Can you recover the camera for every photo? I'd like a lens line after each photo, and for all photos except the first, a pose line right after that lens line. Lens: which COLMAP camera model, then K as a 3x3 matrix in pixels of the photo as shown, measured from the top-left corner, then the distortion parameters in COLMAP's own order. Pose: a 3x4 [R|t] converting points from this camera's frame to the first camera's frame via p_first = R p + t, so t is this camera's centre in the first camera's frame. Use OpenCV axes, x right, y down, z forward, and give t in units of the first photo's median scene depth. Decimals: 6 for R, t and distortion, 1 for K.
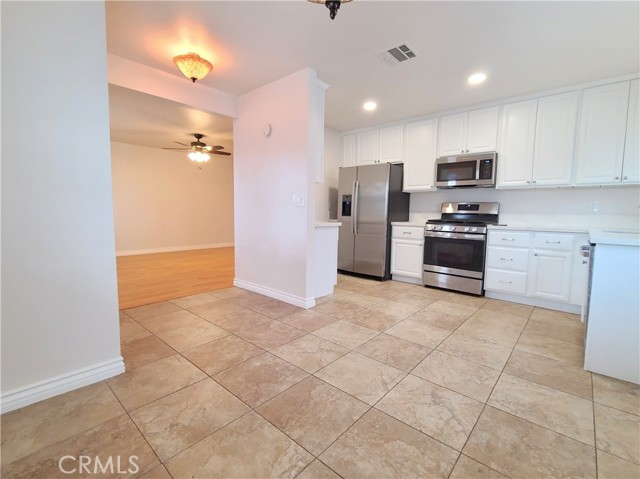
lens RADIAL K [[299.1, 0, 320.0], [0, 299.1, 239.5], [0, 0, 1]] dist [0.002330, 0.000089]
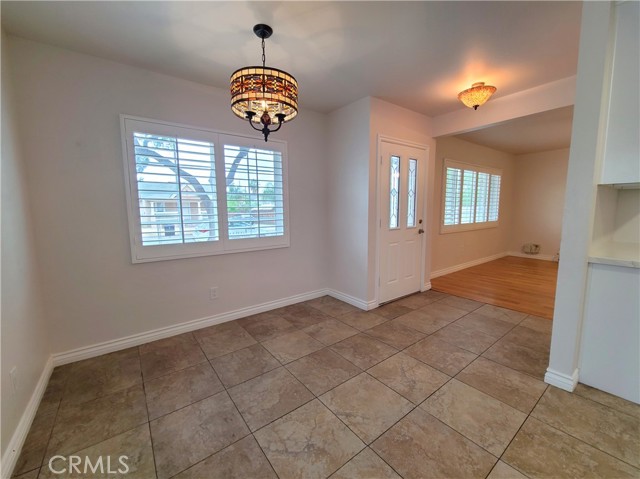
lens RADIAL K [[263.0, 0, 318.5], [0, 263.0, 239.4], [0, 0, 1]] dist [0.002370, -0.000267]
pose [[-0.206193, 0.103649, -0.973006, 0.580788], [-0.083685, 0.988863, 0.123072, -0.108341], [0.974926, 0.106803, -0.195223, 0.576901]]
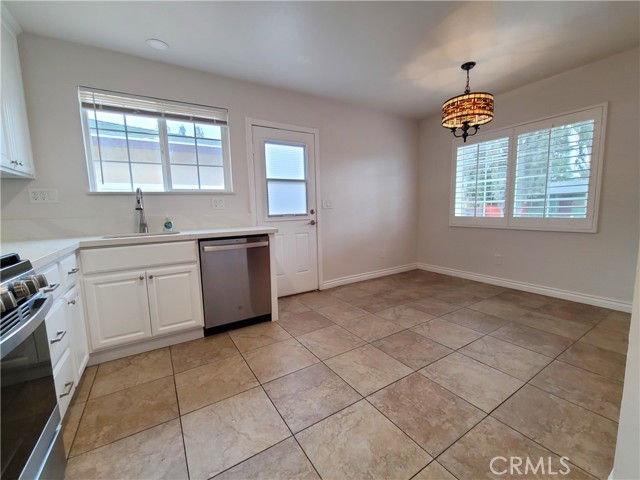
lens RADIAL K [[264.7, 0, 321.8], [0, 264.7, 238.0], [0, 0, 1]] dist [-0.000508, -0.000134]
pose [[-0.958288, -0.023349, 0.284849, 0.203694], [0.036915, 0.978197, 0.204372, -0.132422], [-0.283411, 0.206362, -0.936533, 1.306034]]
